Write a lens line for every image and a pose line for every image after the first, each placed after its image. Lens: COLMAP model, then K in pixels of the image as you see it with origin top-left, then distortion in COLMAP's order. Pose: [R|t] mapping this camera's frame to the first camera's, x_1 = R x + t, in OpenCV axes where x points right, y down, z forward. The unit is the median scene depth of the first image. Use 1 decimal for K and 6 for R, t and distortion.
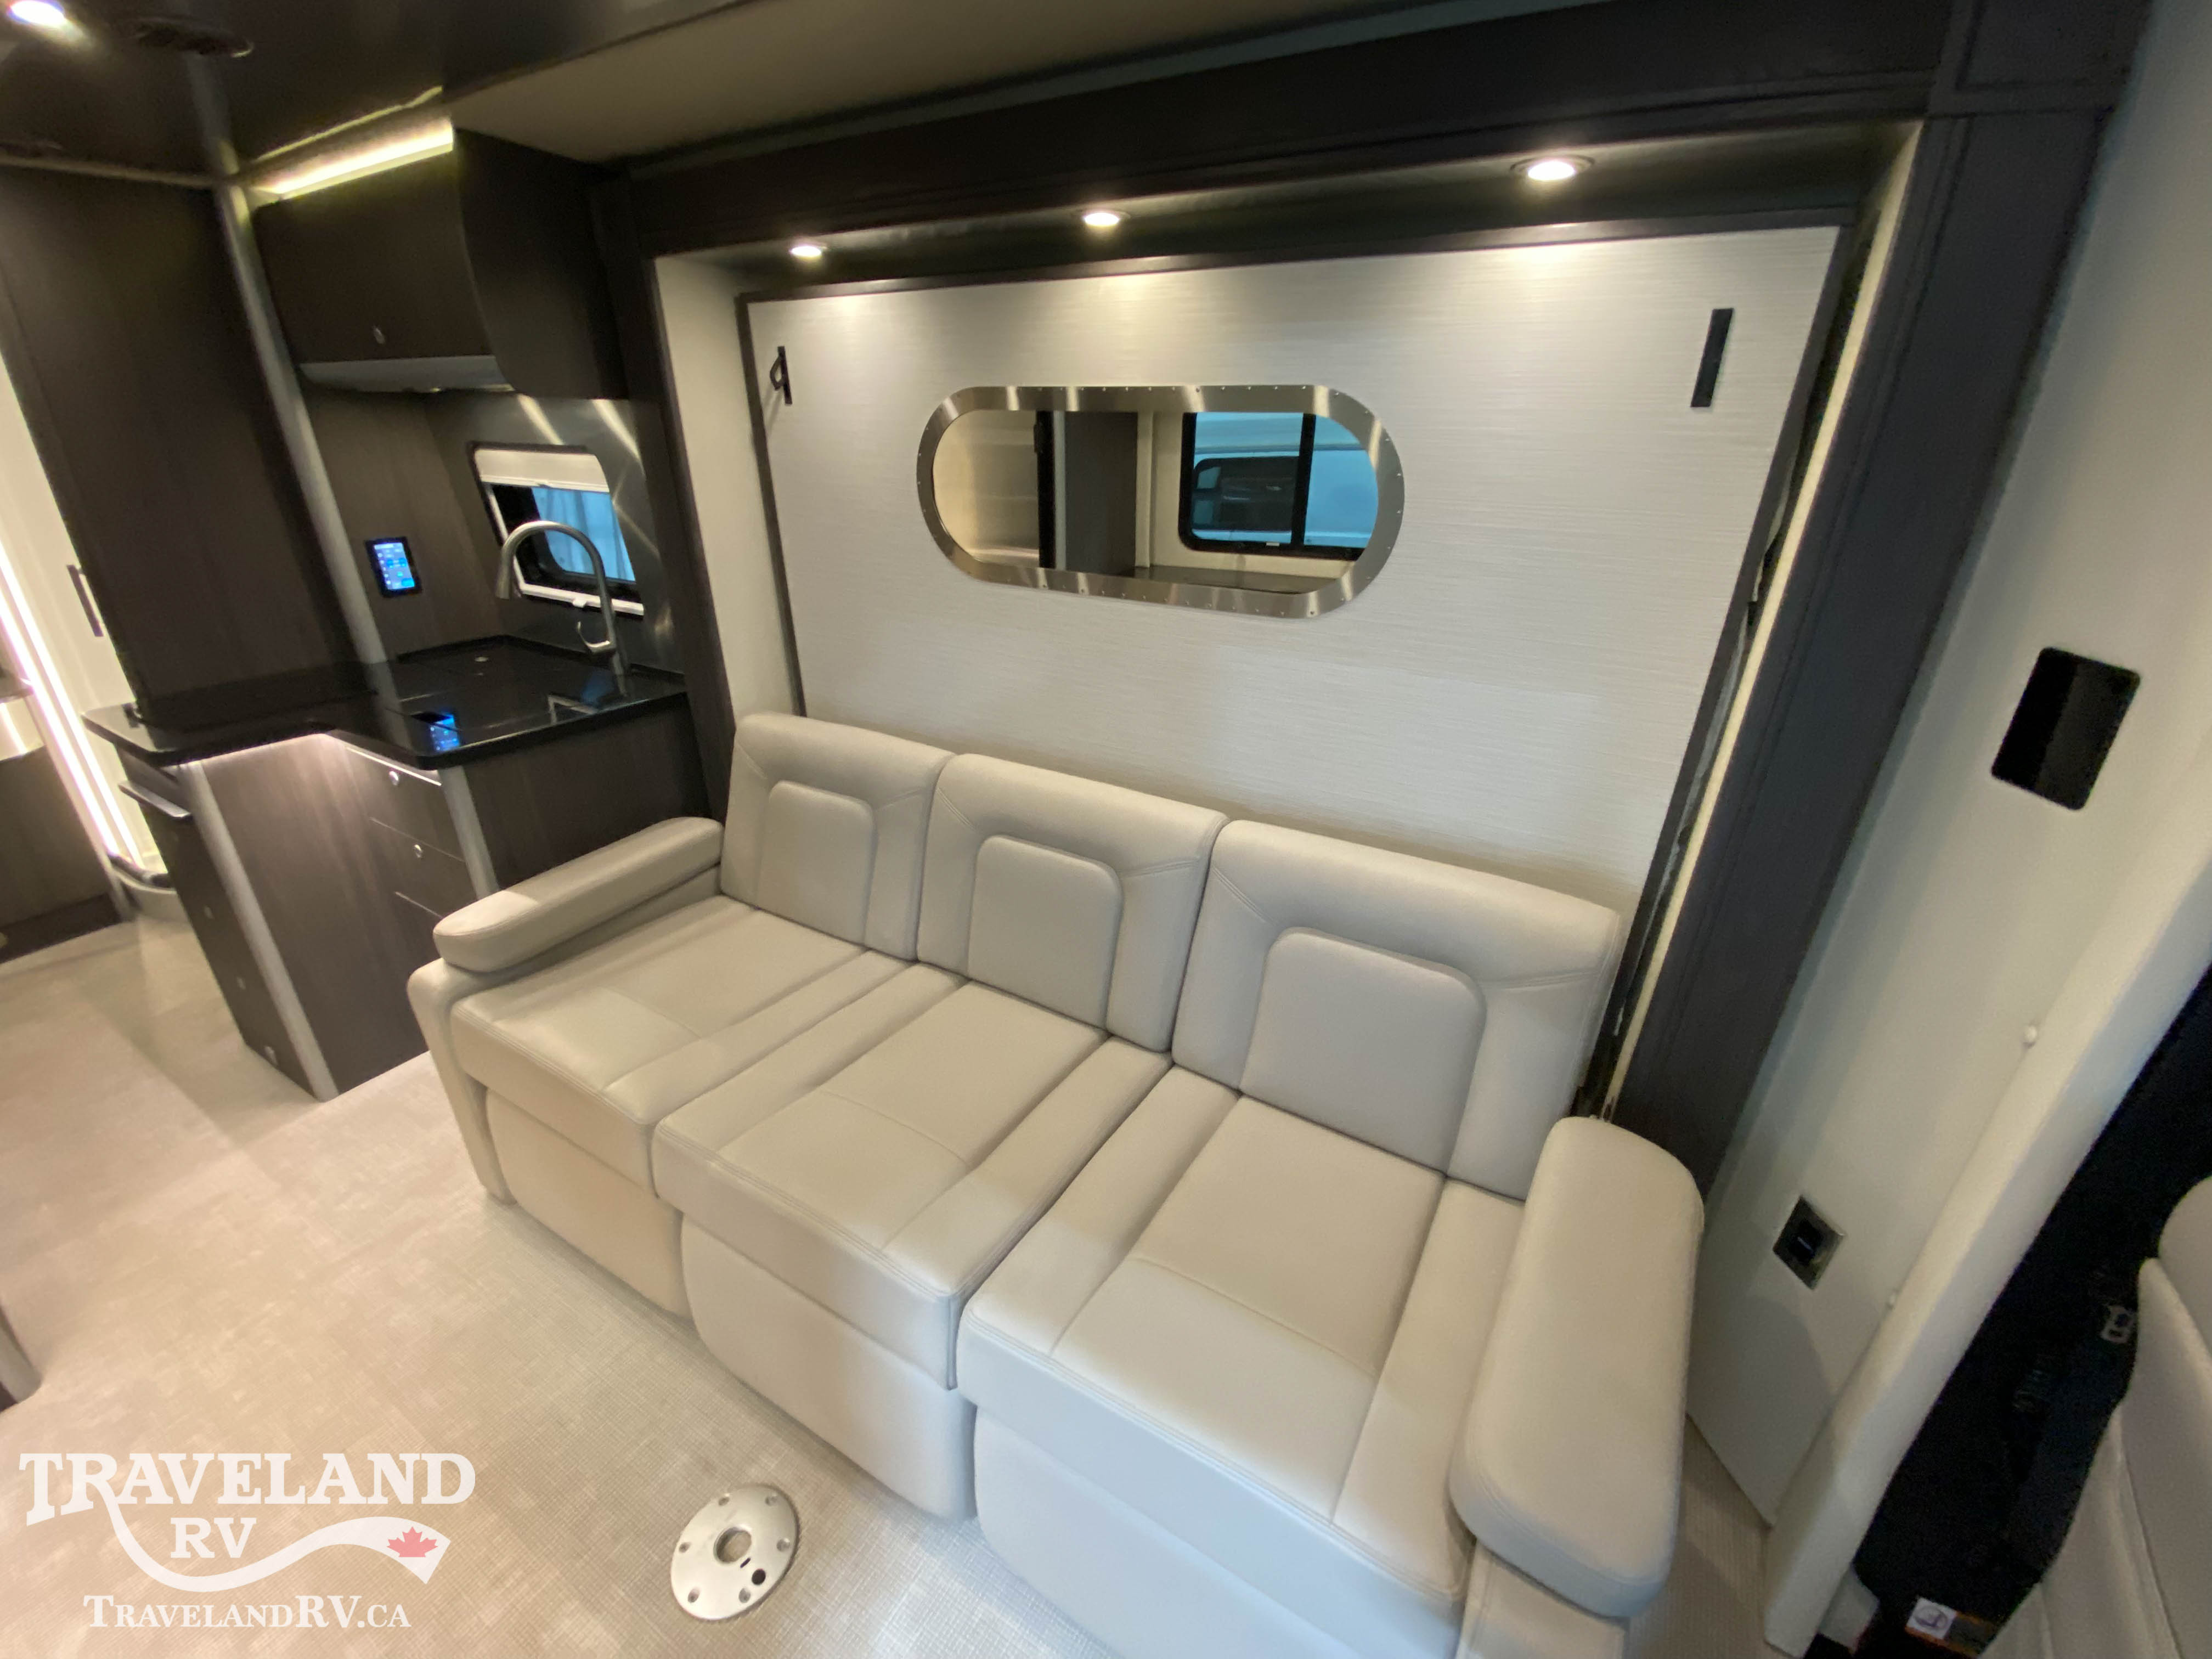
lens RADIAL K [[880.3, 0, 1108.1], [0, 880.3, 828.8], [0, 0, 1]] dist [0.001354, -0.010407]
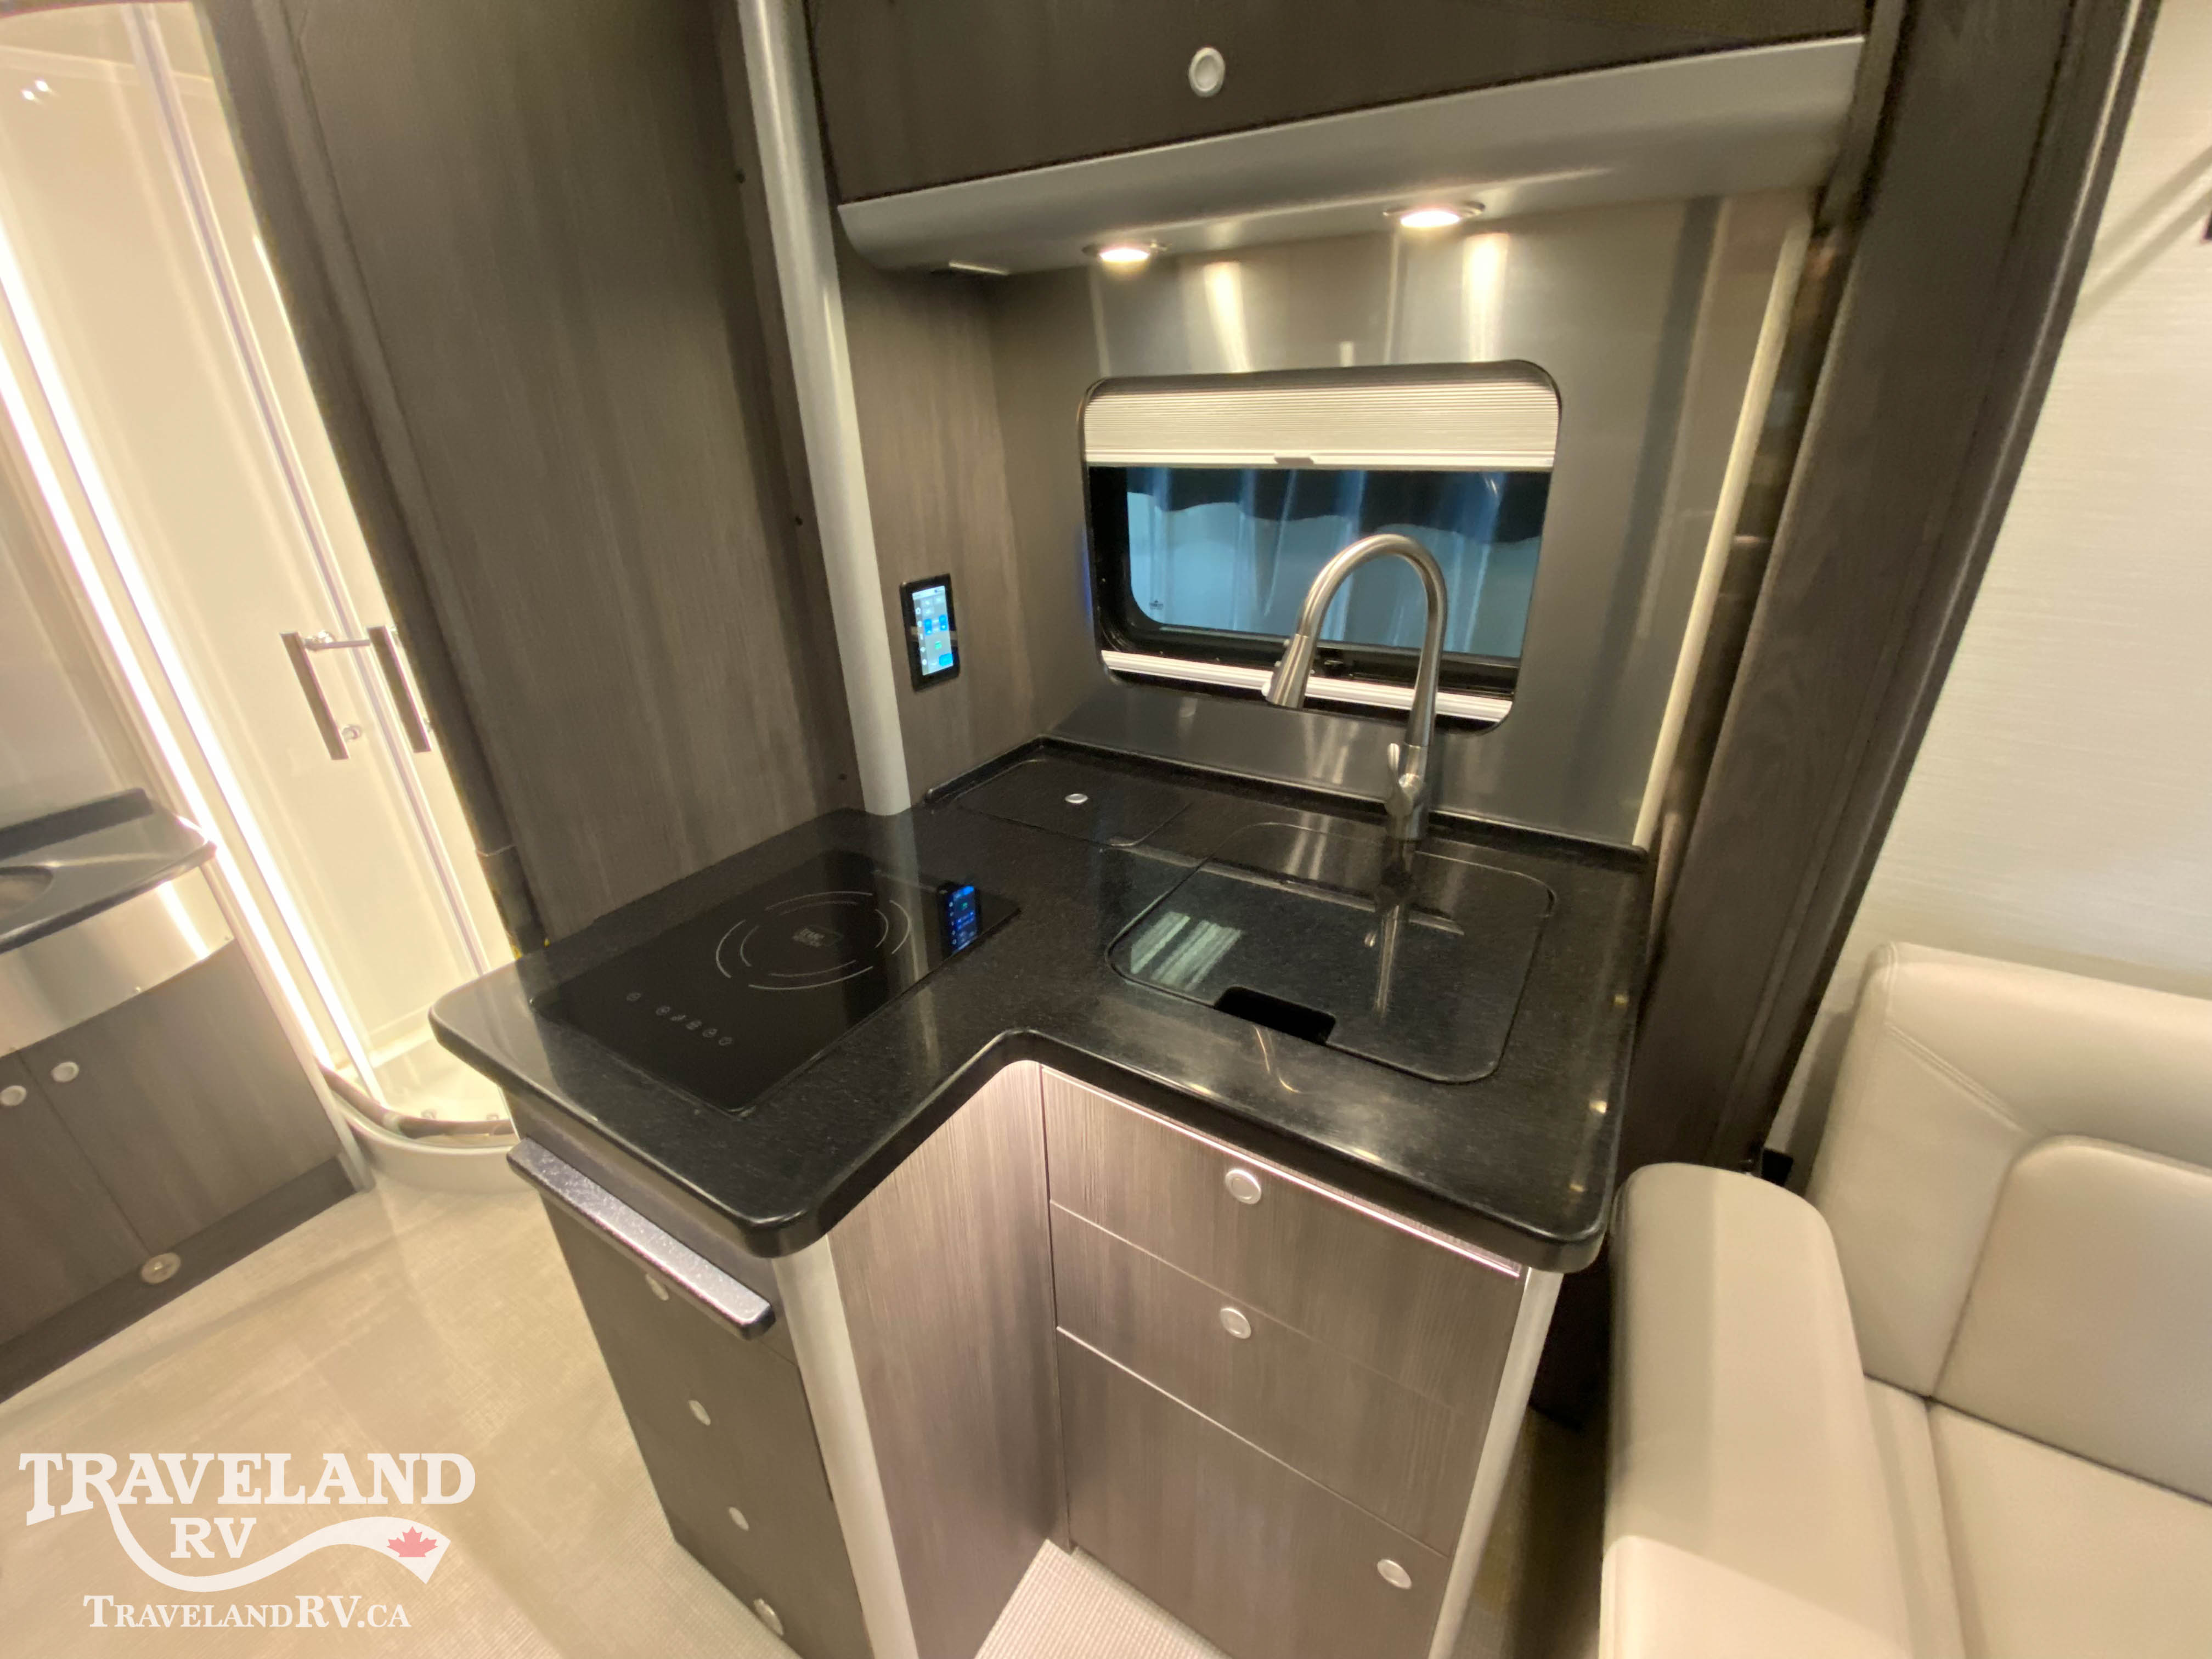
lens RADIAL K [[880.3, 0, 1108.0], [0, 880.3, 828.1], [0, 0, 1]] dist [0.001354, -0.010407]
pose [[0.998881, -0.022112, -0.041799, -0.872972], [0.022161, 0.999754, 0.000718, -0.227333], [0.041773, -0.001644, 0.999126, 0.605174]]
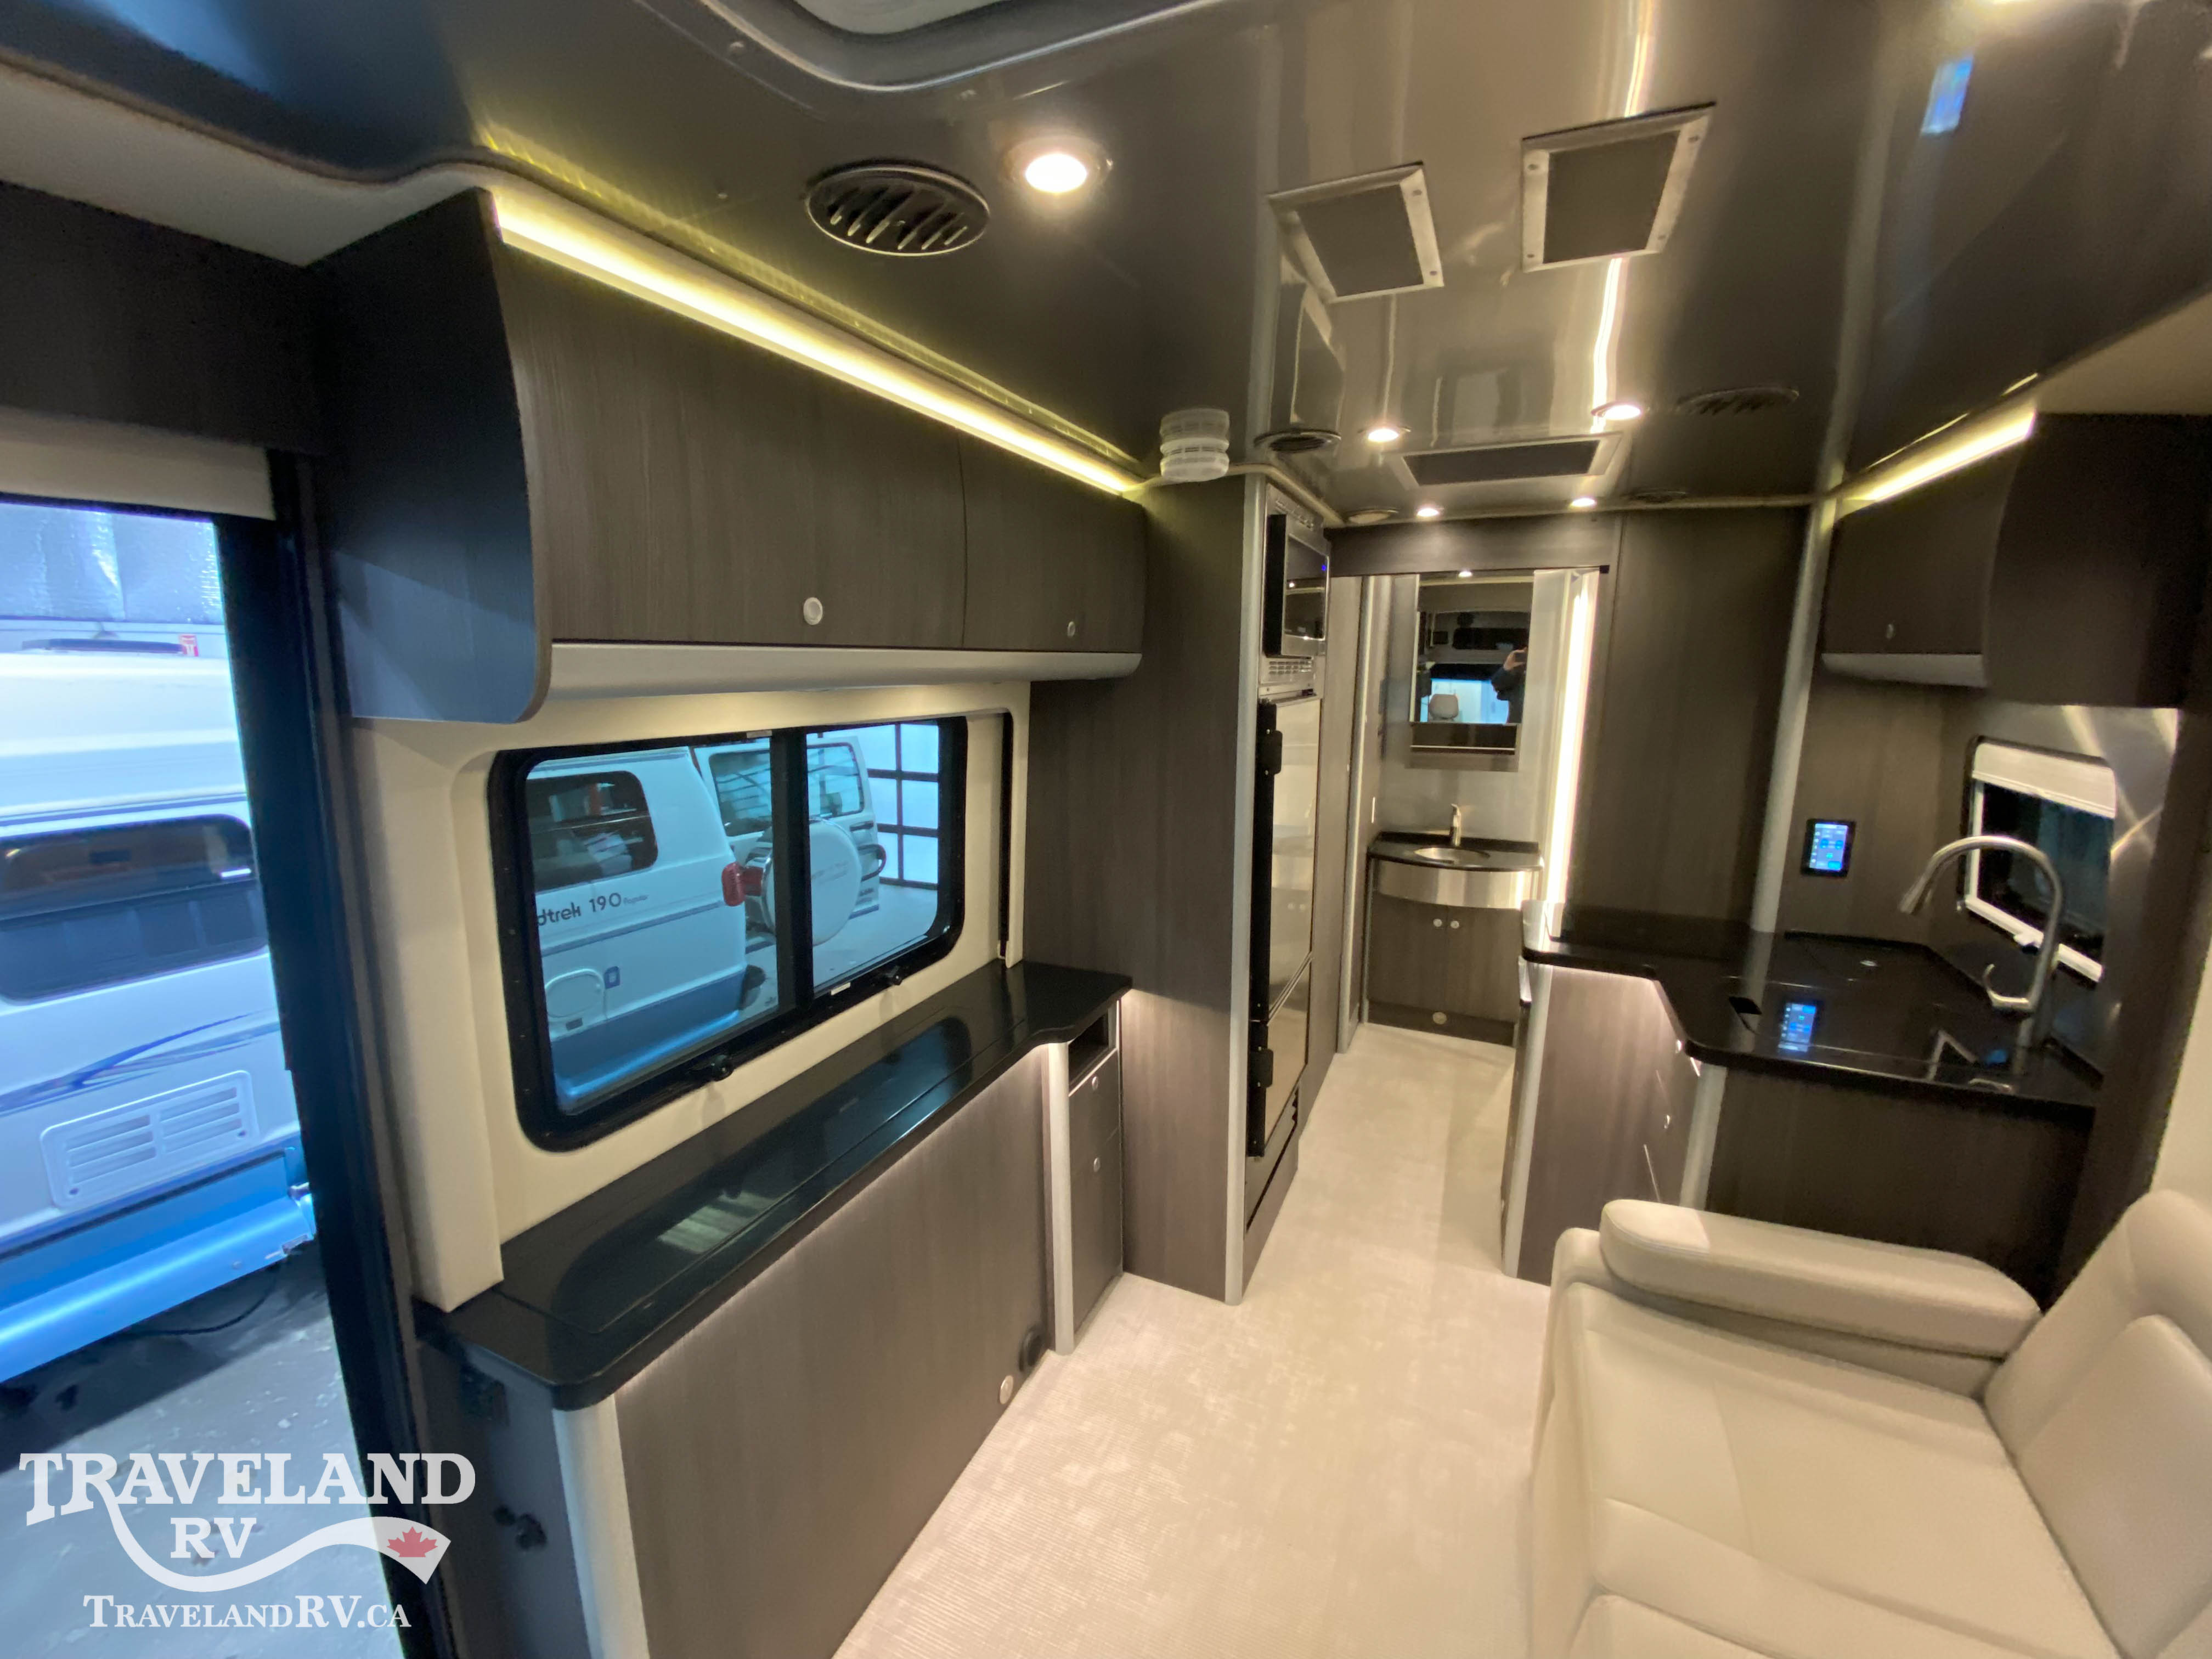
lens RADIAL K [[880.3, 0, 1094.4], [0, 880.3, 824.0], [0, 0, 1]] dist [0.001354, -0.010407]
pose [[0.097329, 0.164911, -0.981494, 0.051713], [-0.421515, 0.900192, 0.109451, -0.114279], [0.901583, 0.403062, 0.157127, 0.150665]]
